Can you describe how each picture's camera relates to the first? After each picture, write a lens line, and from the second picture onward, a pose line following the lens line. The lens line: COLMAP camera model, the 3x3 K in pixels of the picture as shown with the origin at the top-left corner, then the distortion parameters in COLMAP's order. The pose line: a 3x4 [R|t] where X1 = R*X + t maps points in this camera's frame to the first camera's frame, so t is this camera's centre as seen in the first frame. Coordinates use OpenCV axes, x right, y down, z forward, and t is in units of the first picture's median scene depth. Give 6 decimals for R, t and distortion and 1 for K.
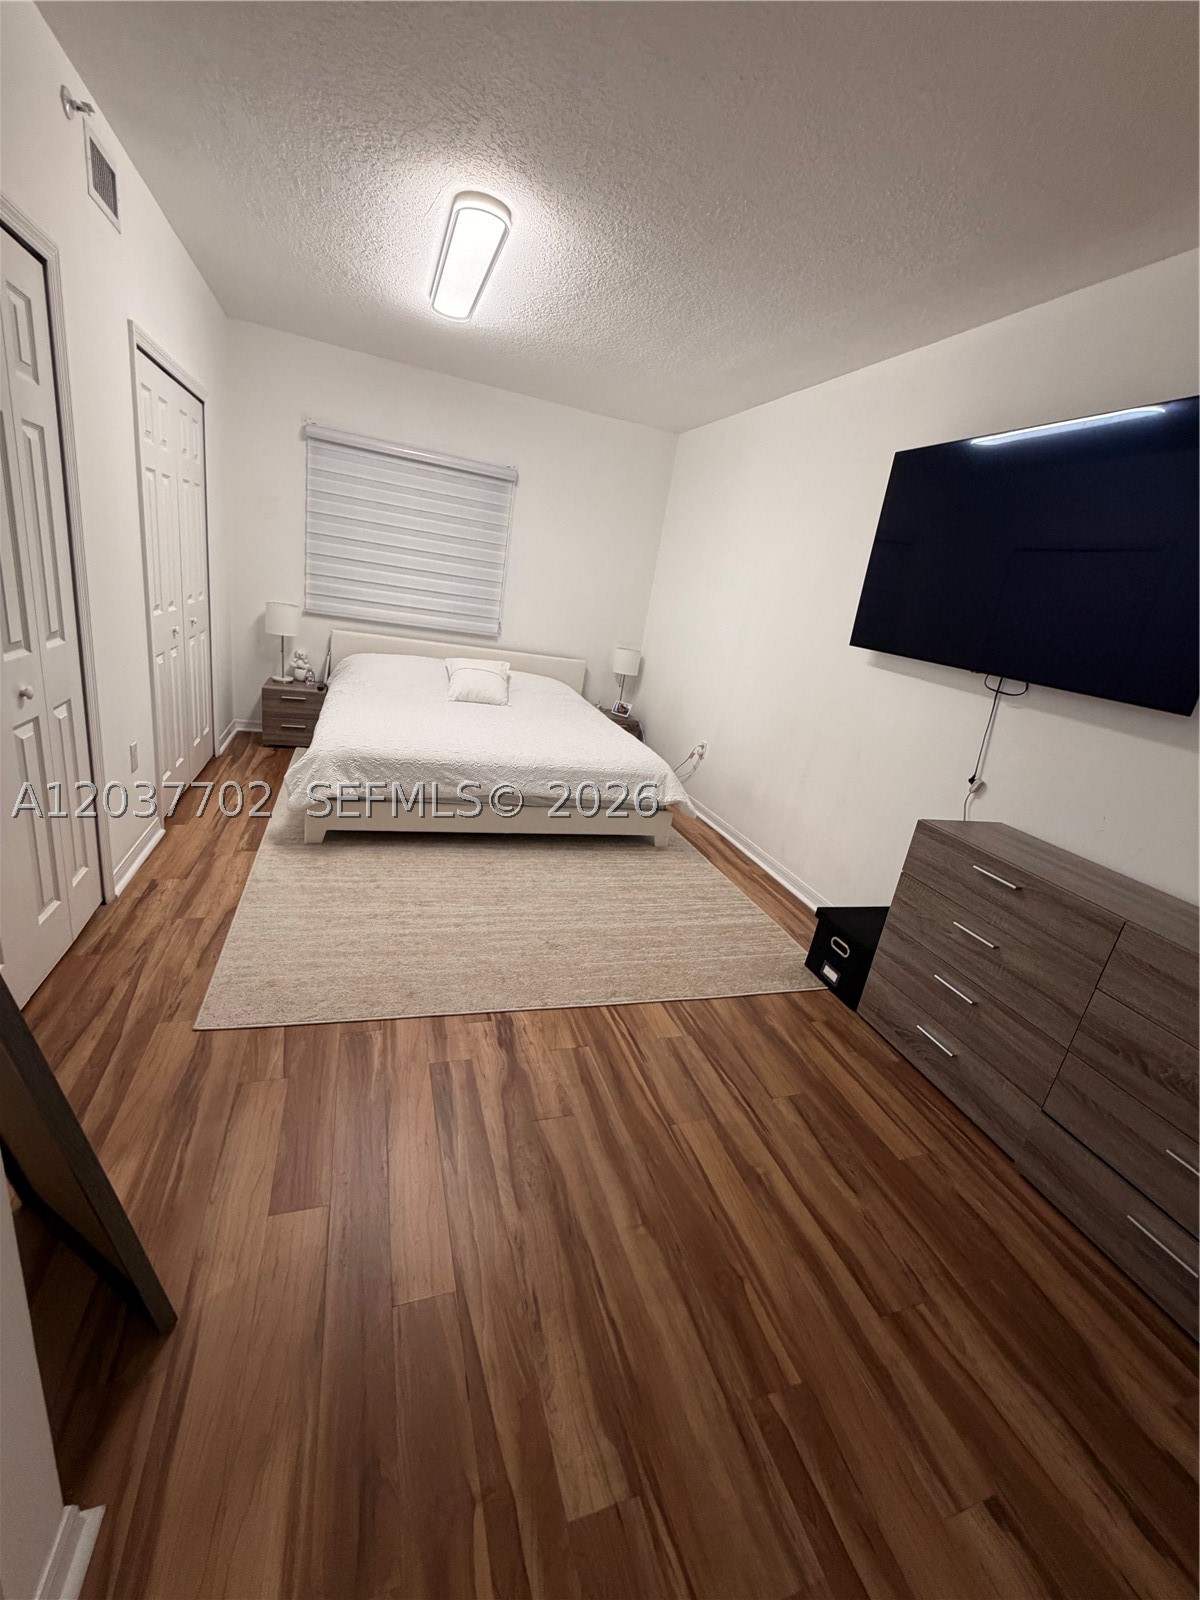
lens RADIAL K [[637.3, 0, 608.6], [0, 637.3, 794.0], [0, 0, 1]] dist [-0.003994, 0.001963]
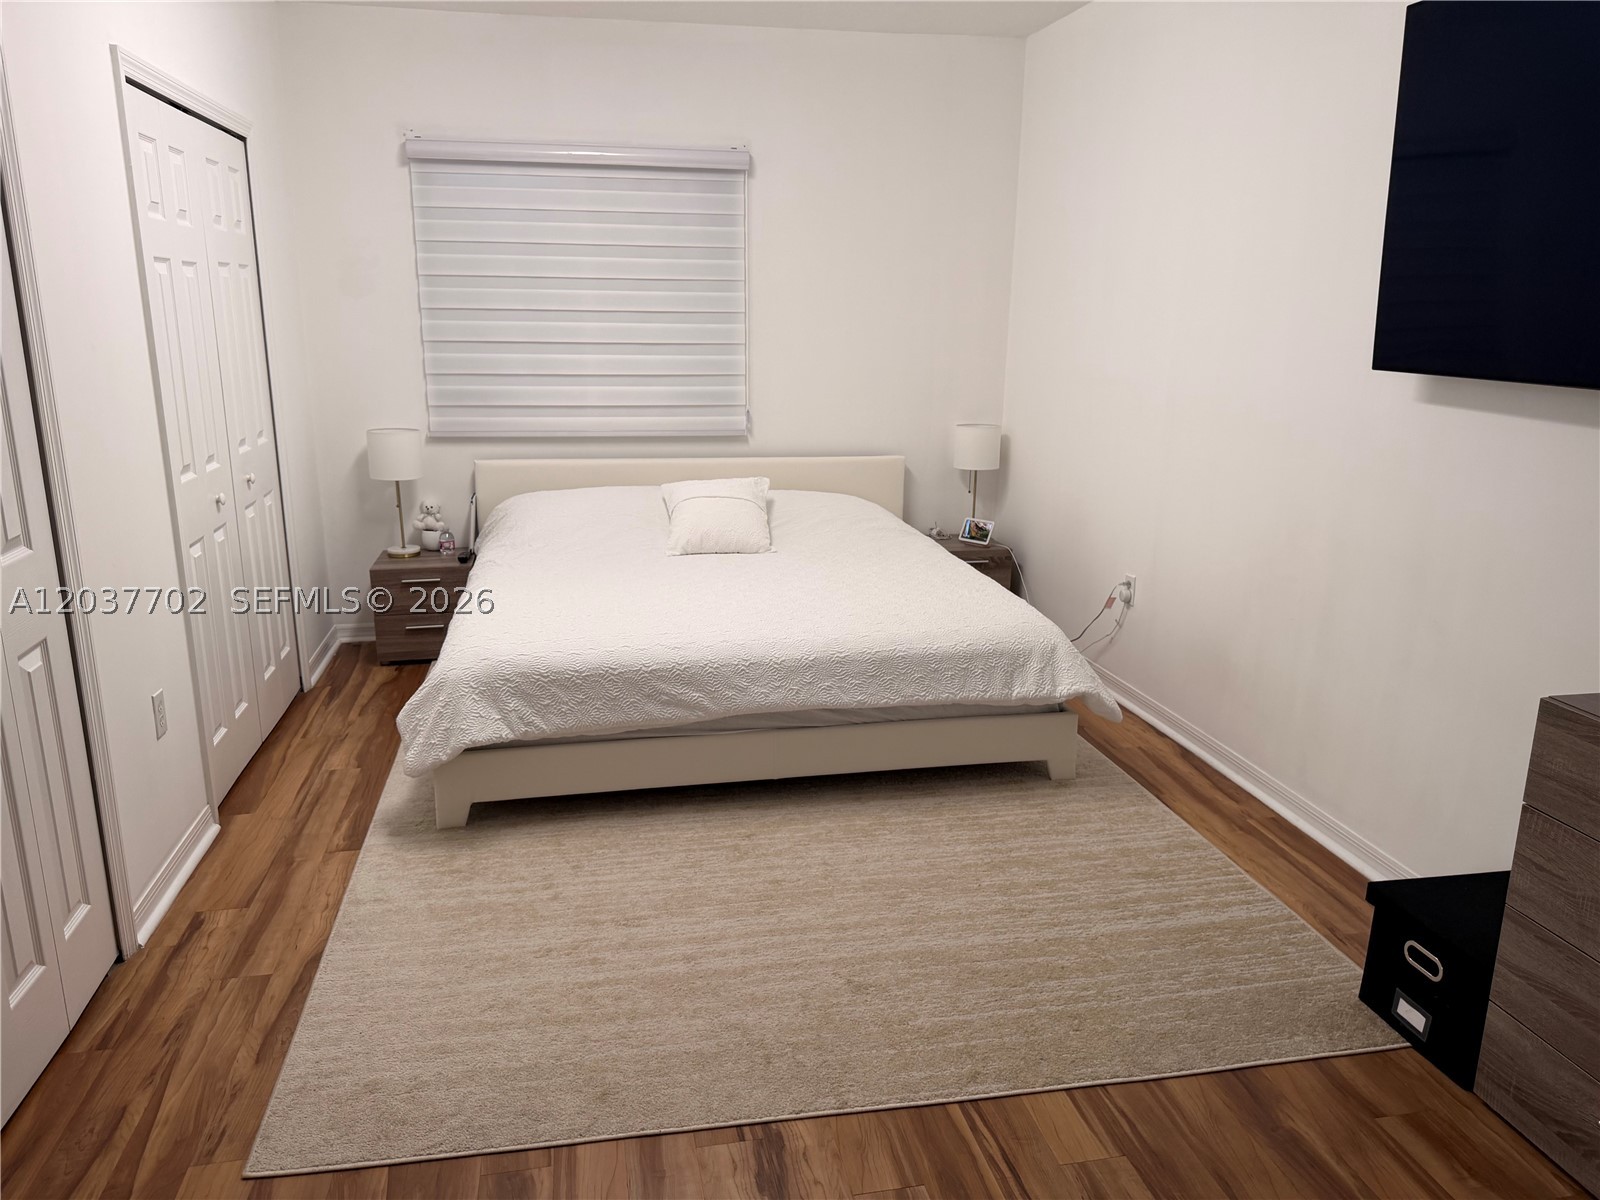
lens RADIAL K [[1132.1, 0, 804.7], [0, 1132.1, 599.7], [0, 0, 1]] dist [0.037038, -0.044226]
pose [[0.980534, -0.109334, -0.163090, 0.055117], [0.096875, 0.991871, -0.082506, -0.014230], [0.170785, 0.065100, 0.983155, 0.009776]]
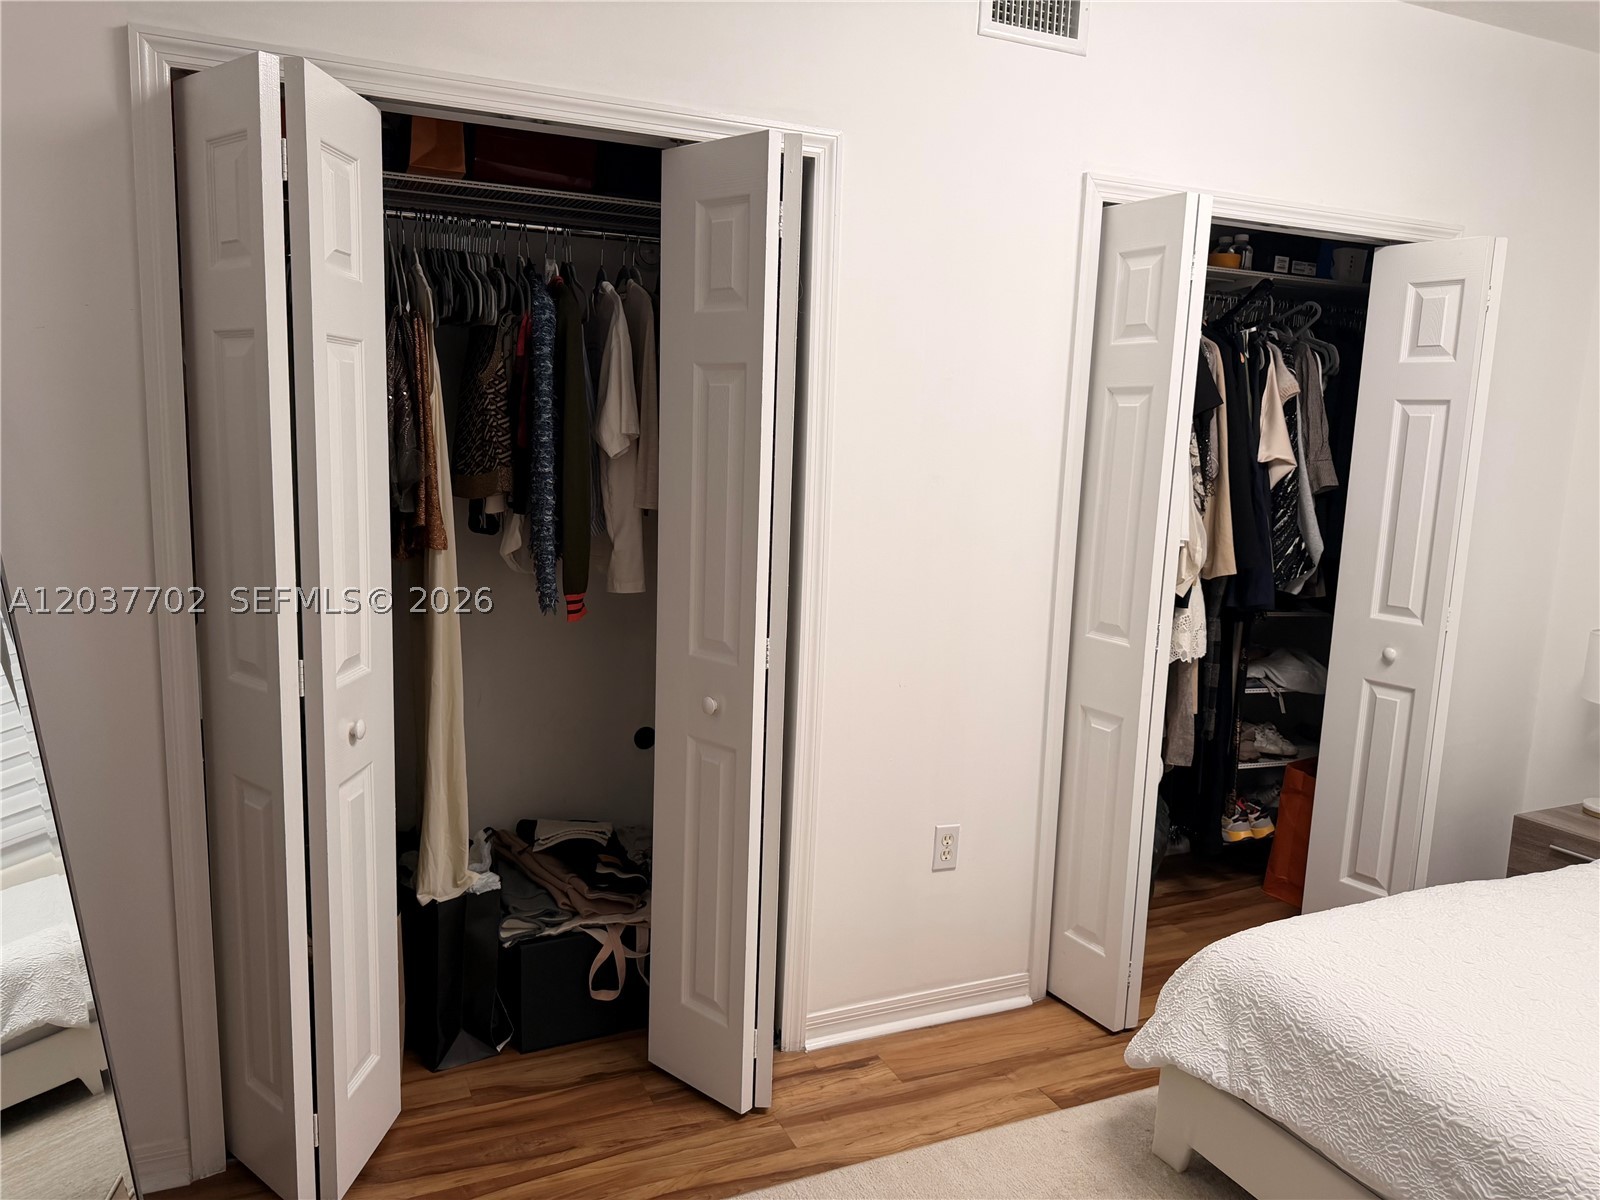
lens RADIAL K [[1132.1, 0, 799.5], [0, 1132.1, 607.0], [0, 0, 1]] dist [0.037038, -0.044226]
pose [[0.093451, -0.000979, -0.995623, 0.275564], [-0.329154, 0.943740, -0.031823, -0.174788], [0.939641, 0.330687, 0.087871, 0.634508]]
